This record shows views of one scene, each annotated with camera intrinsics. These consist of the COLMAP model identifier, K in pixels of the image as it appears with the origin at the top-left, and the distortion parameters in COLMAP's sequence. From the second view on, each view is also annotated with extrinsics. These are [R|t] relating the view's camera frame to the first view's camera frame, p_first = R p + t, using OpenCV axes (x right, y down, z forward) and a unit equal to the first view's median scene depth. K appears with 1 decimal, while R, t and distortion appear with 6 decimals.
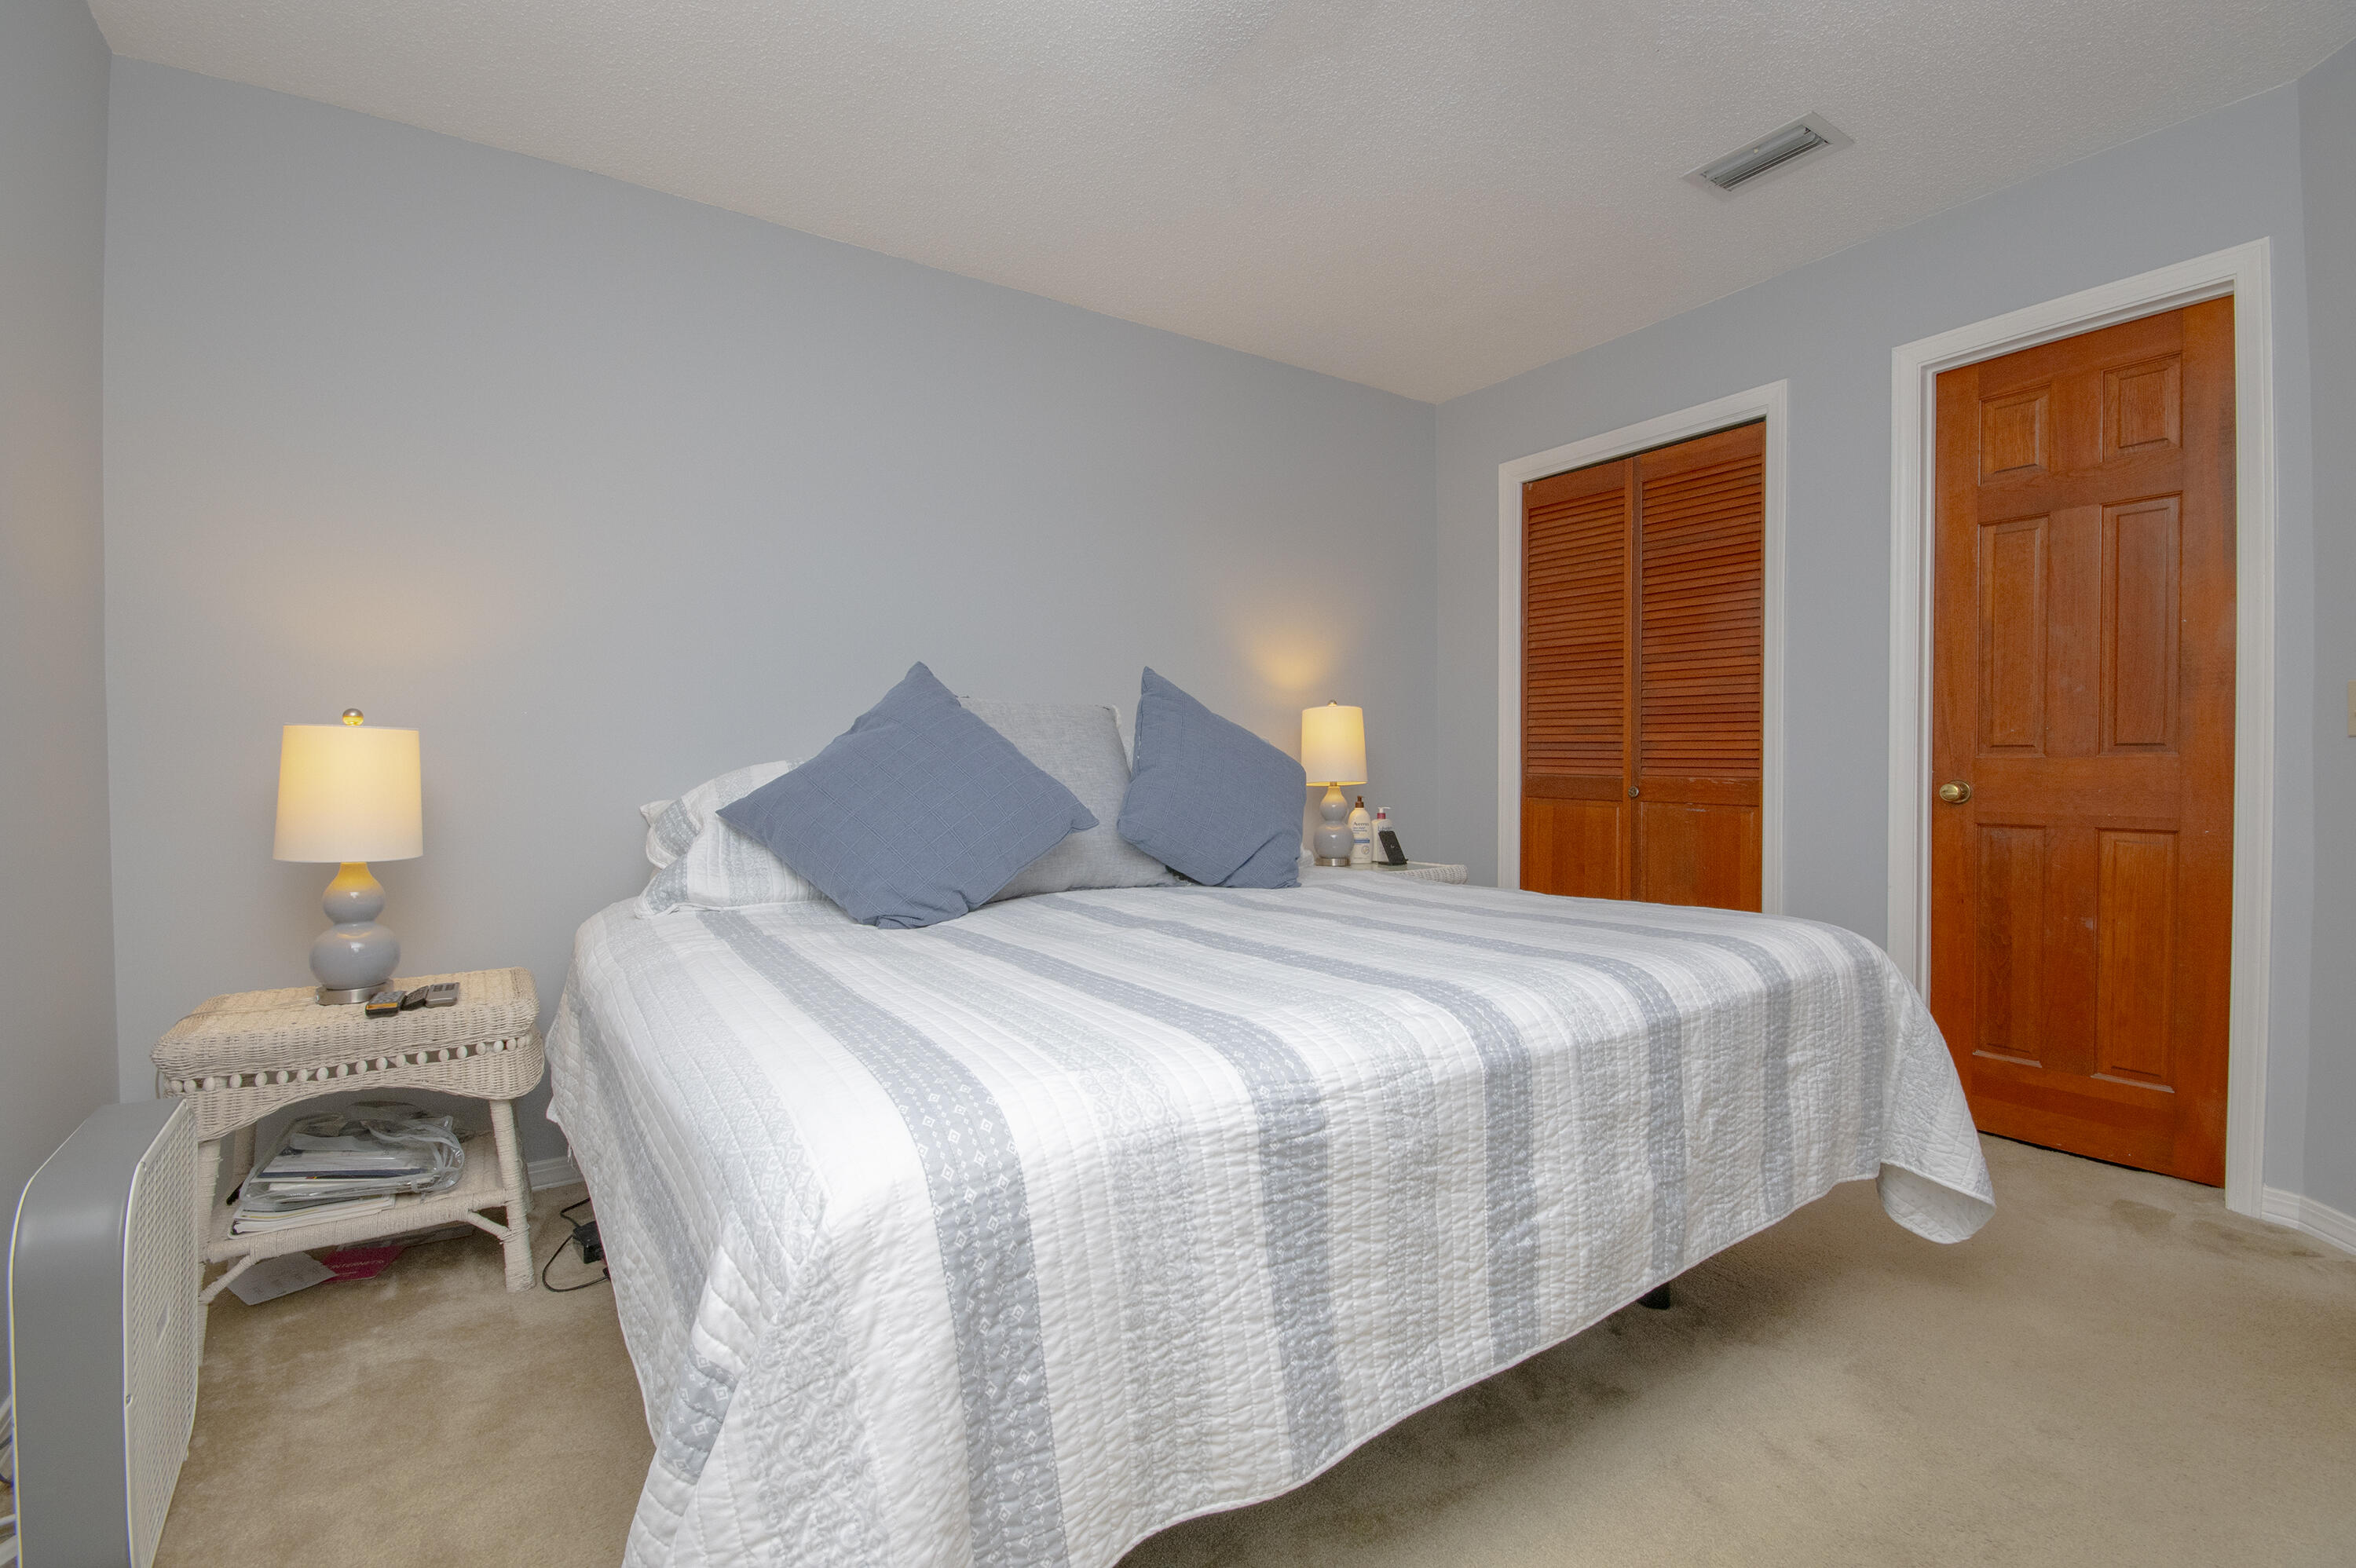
lens RADIAL K [[1028.8, 0, 1186.6], [0, 1028.8, 772.3], [0, 0, 1]] dist [0.006803, -0.012043]
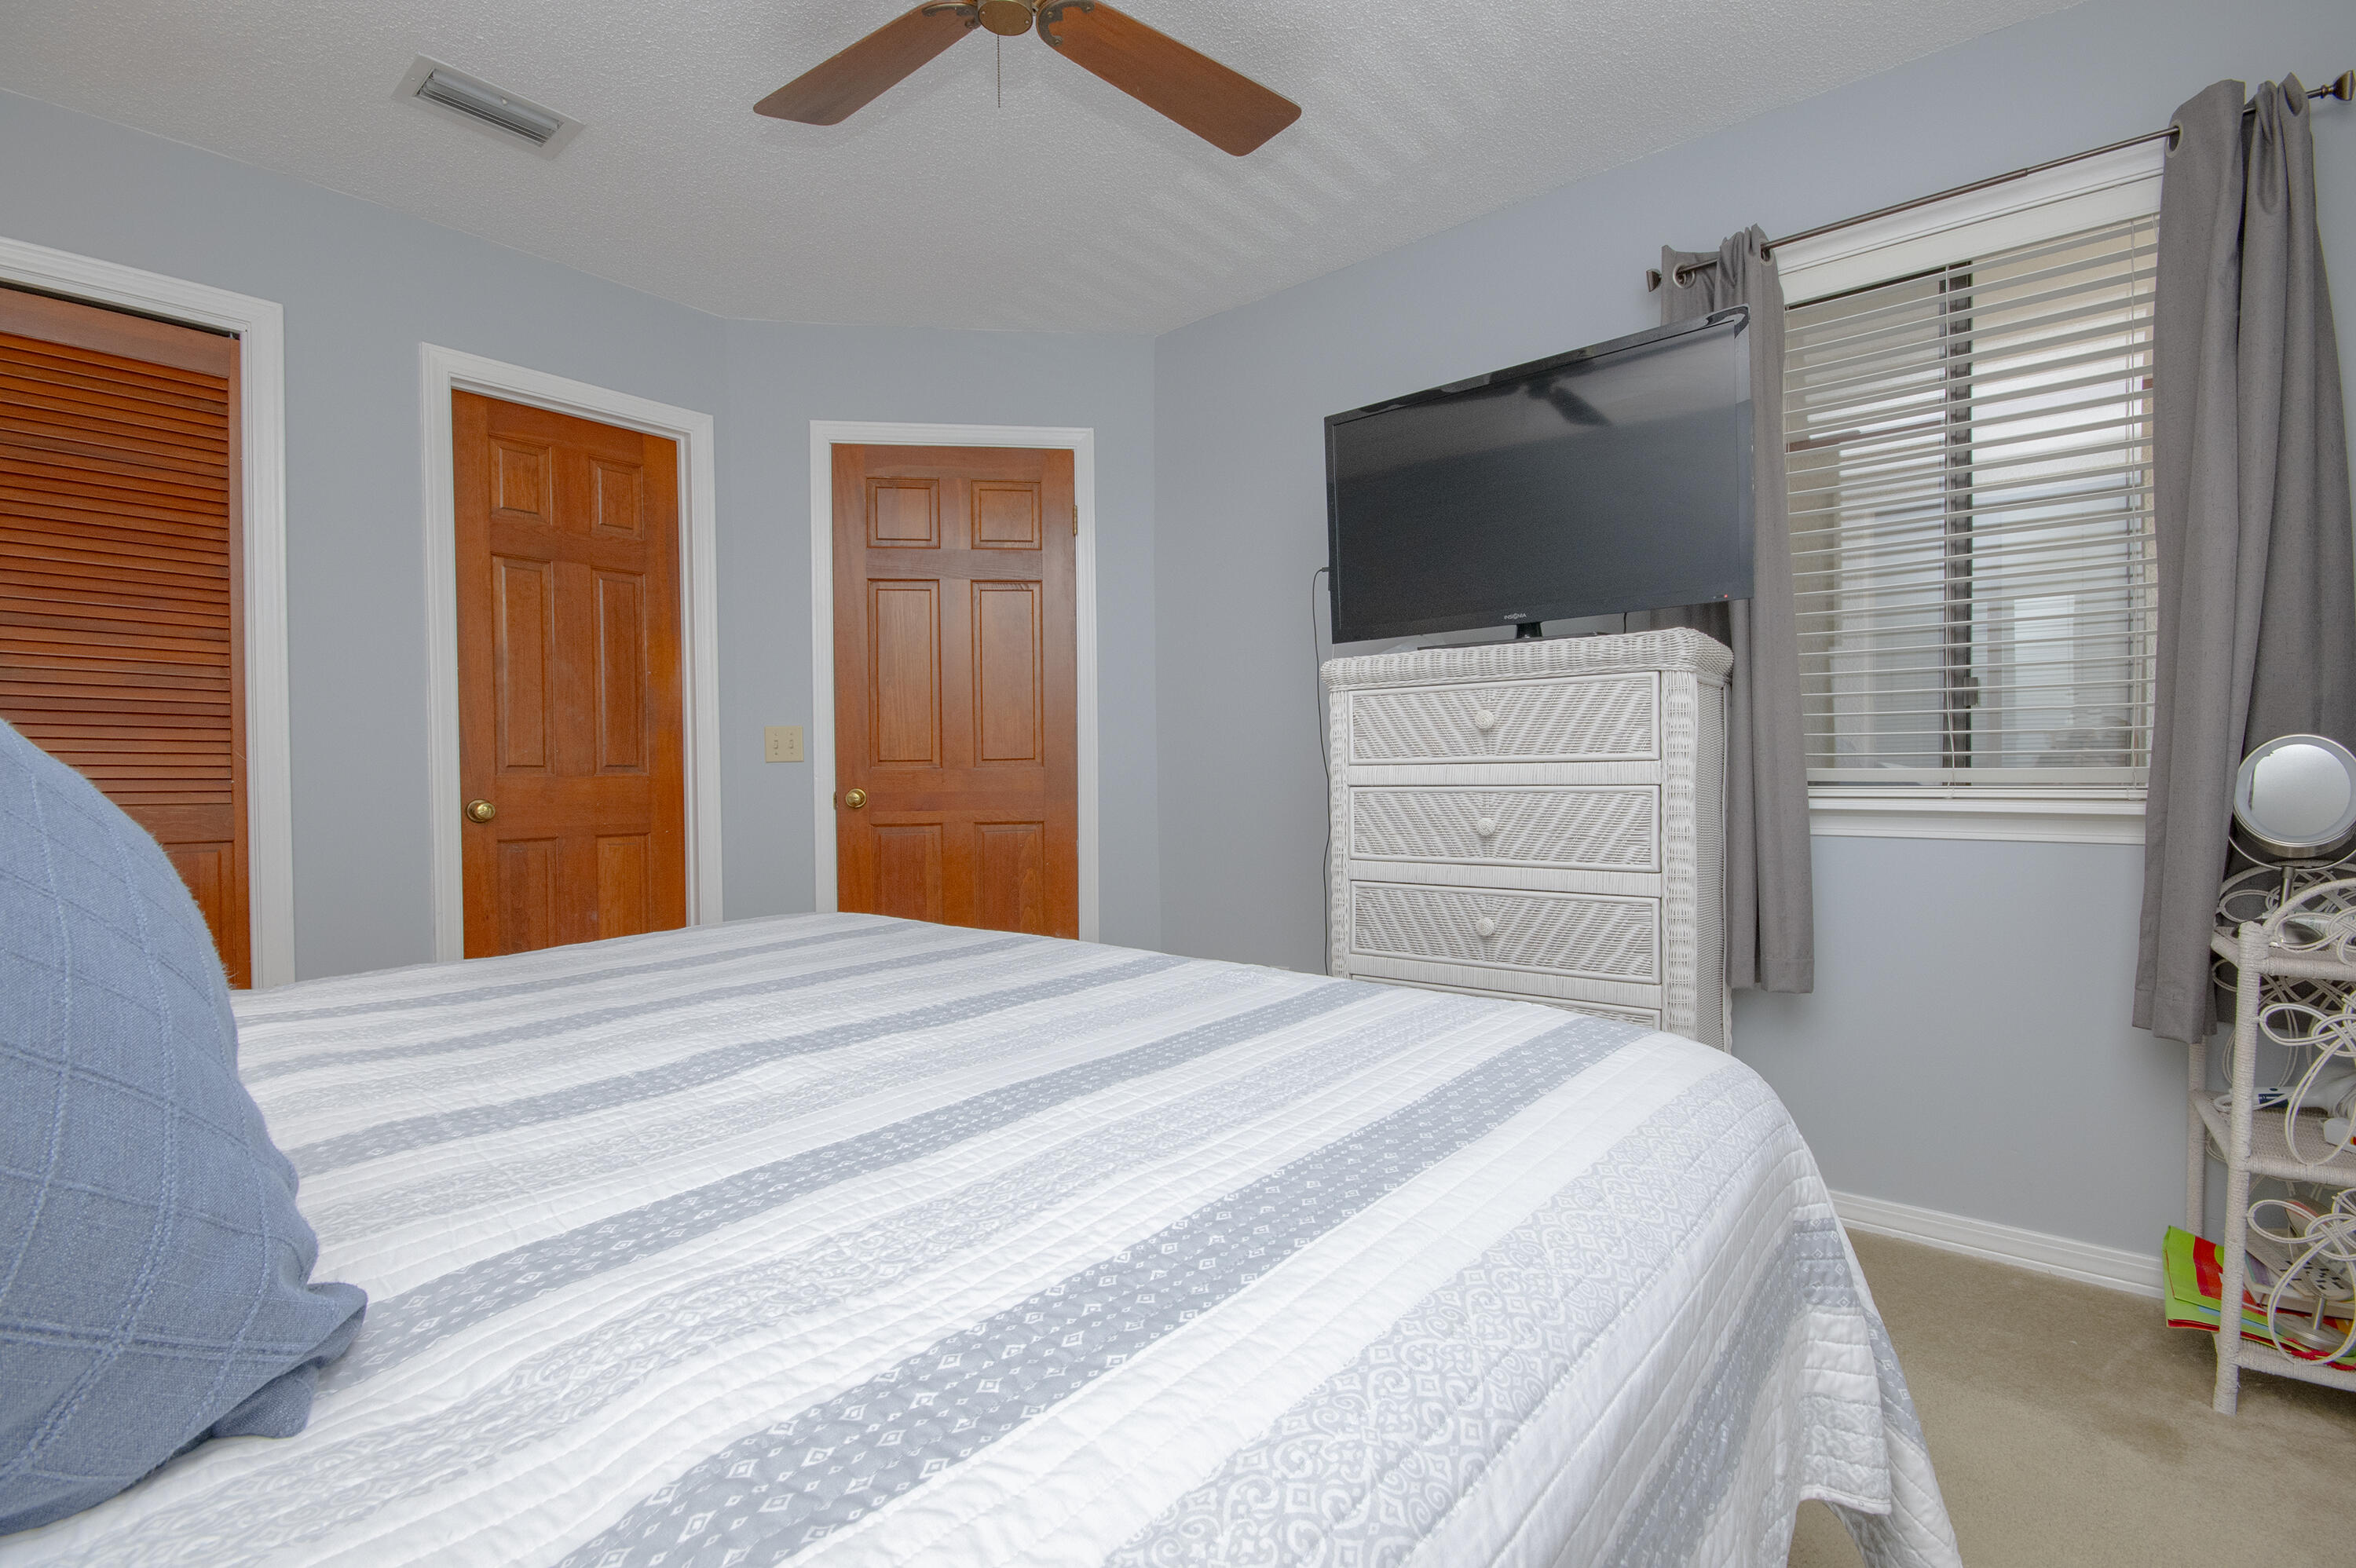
lens RADIAL K [[1028.8, 0, 1199.2], [0, 1028.8, 782.0], [0, 0, 1]] dist [0.006803, -0.012043]
pose [[-0.286624, 0.000830, 0.958043, -0.573877], [0.016678, 0.999852, 0.004123, -0.002044], [-0.957898, 0.017160, -0.286596, 0.813994]]
